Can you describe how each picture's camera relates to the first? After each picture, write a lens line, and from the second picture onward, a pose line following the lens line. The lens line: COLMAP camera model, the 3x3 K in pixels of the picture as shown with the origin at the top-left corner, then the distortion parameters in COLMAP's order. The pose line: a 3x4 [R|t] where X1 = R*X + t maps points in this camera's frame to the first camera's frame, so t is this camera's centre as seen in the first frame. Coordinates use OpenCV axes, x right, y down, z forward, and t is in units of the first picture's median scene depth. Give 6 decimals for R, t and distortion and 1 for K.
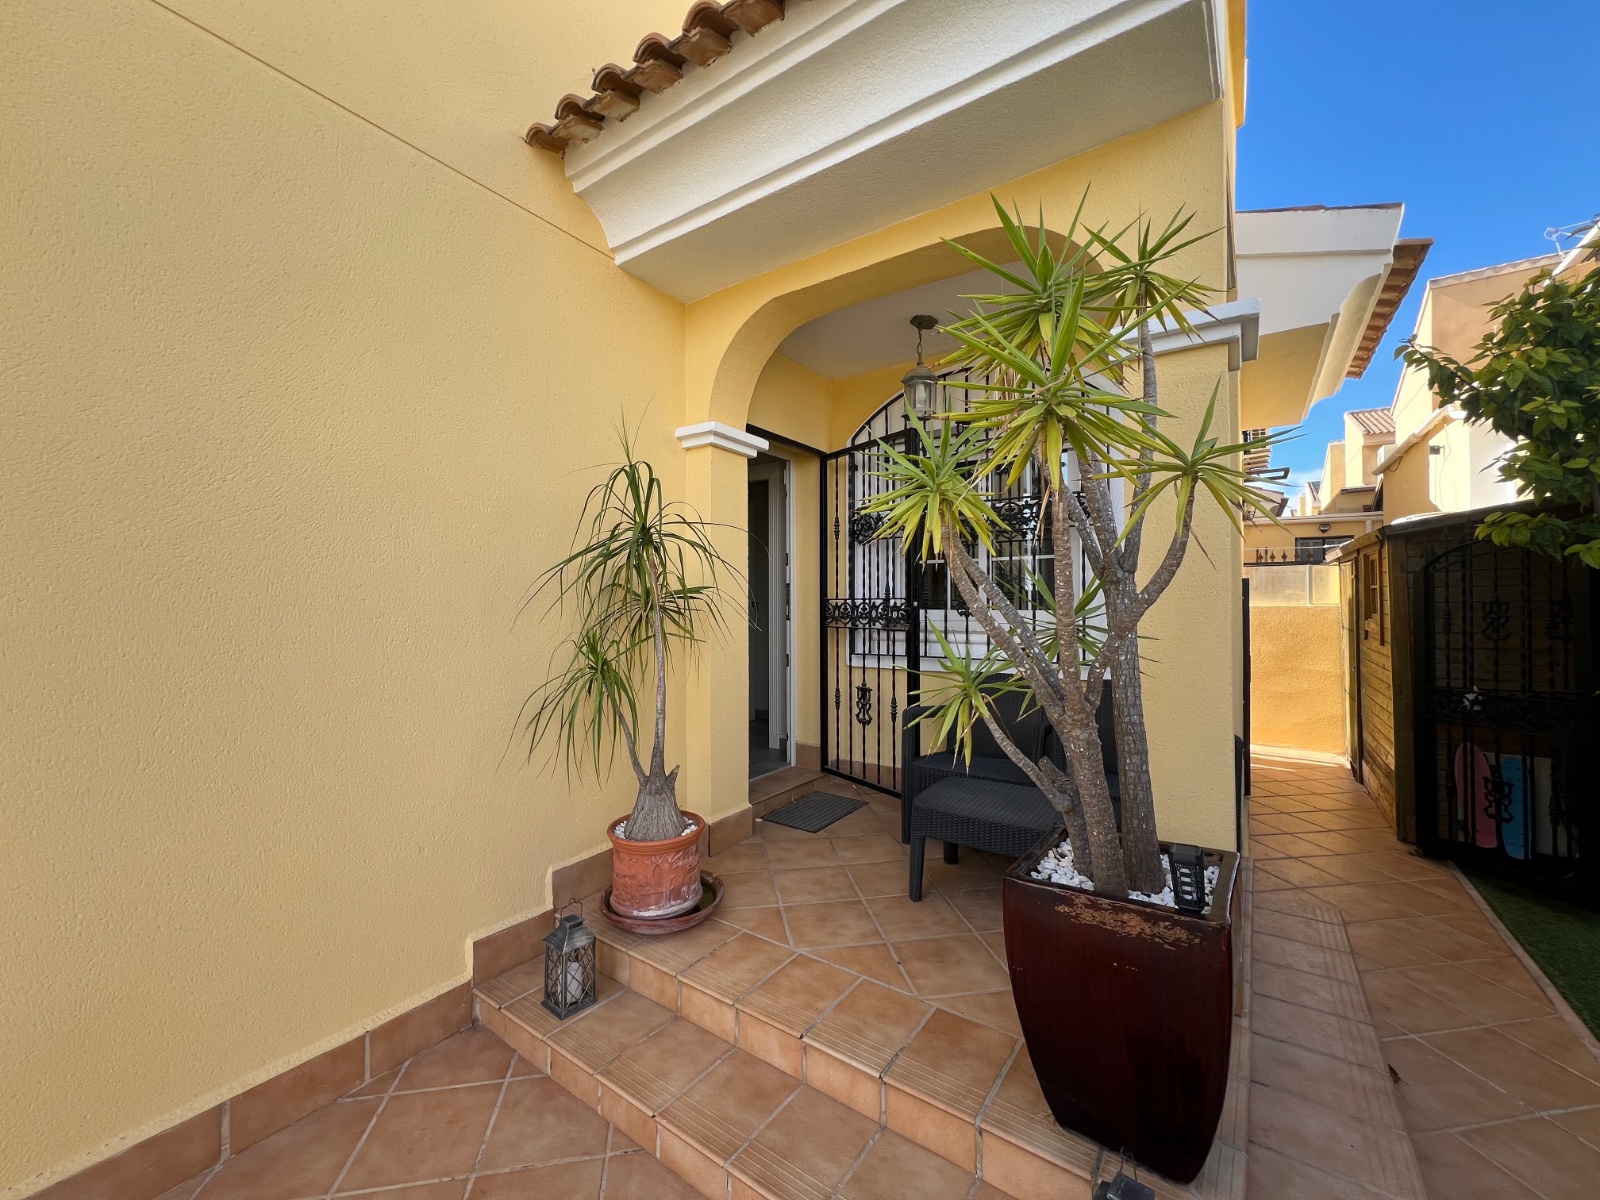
lens RADIAL K [[639.8, 0, 797.8], [0, 639.8, 598.8], [0, 0, 1]] dist [-0.002962, 0.000382]
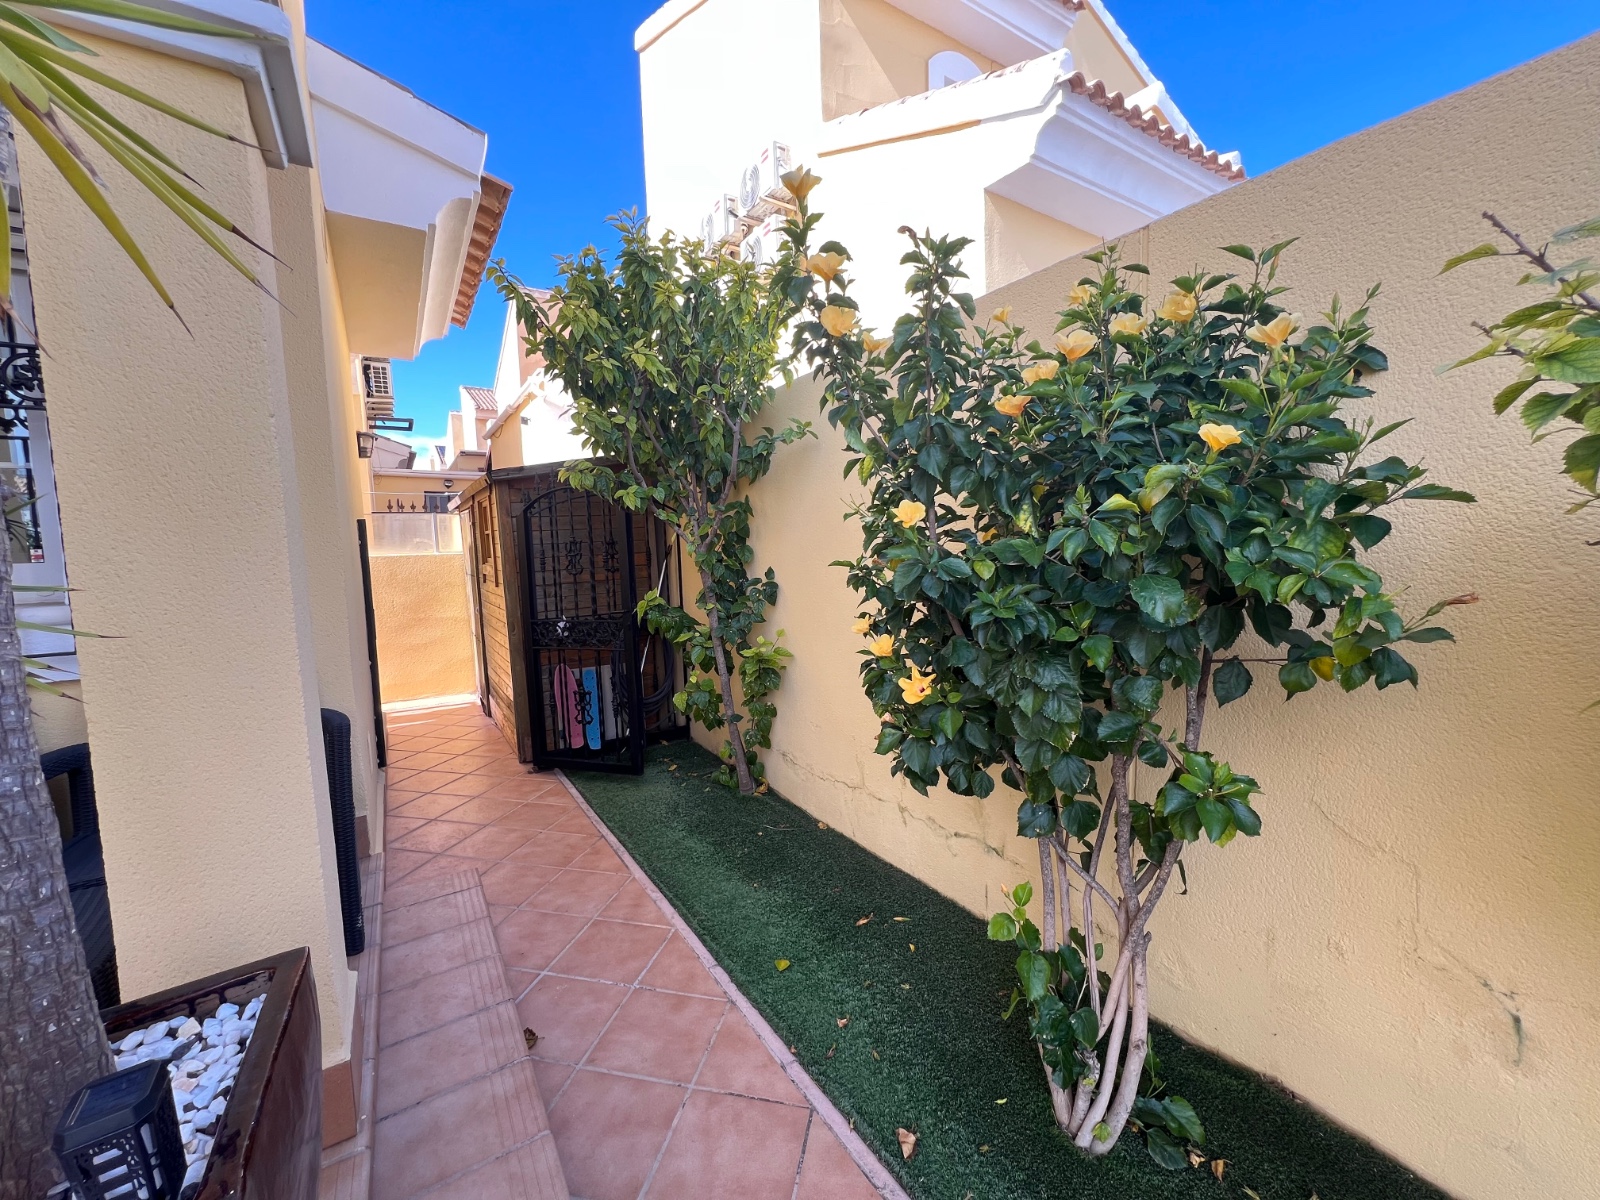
lens RADIAL K [[639.8, 0, 797.8], [0, 639.8, 598.8], [0, 0, 1]] dist [-0.002962, 0.000382]
pose [[0.381744, -0.086091, 0.920250, 0.146063], [0.023709, 0.996237, 0.083364, 0.018655], [-0.923964, -0.010005, 0.382348, 0.152012]]
